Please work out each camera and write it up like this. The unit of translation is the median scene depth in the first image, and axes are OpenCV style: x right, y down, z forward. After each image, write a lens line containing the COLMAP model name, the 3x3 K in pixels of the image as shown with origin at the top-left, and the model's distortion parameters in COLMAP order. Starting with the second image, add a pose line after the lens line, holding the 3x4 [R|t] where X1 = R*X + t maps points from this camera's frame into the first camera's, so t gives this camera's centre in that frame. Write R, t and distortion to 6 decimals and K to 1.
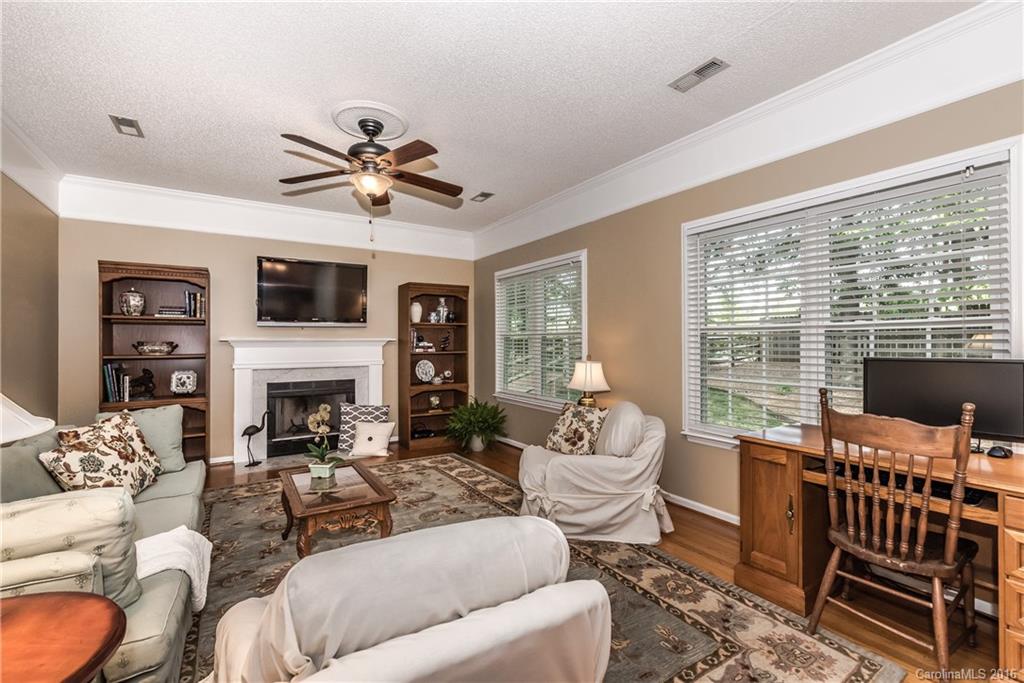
lens RADIAL K [[446.1, 0, 505.2], [0, 446.1, 340.6], [0, 0, 1]] dist [0.003382, 0.000229]
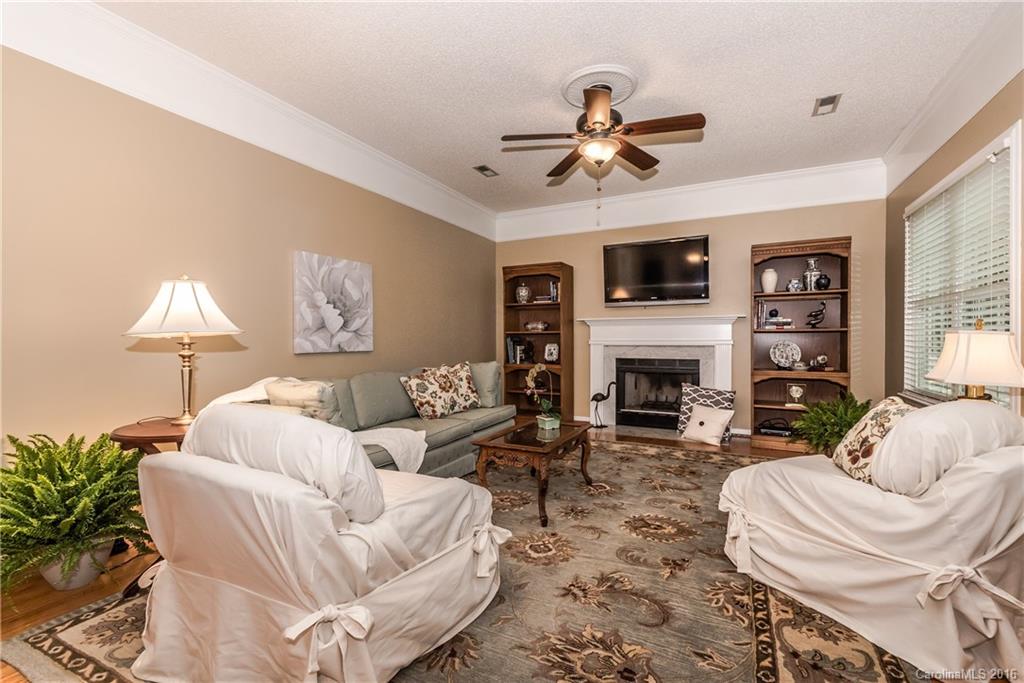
lens RADIAL K [[446.1, 0, 505.7], [0, 446.1, 344.5], [0, 0, 1]] dist [0.003382, 0.000229]
pose [[0.520996, 0.011807, -0.853478, 0.282004], [0.005583, 0.999836, 0.017239, 0.041096], [0.853541, -0.013746, 0.520844, 0.186276]]
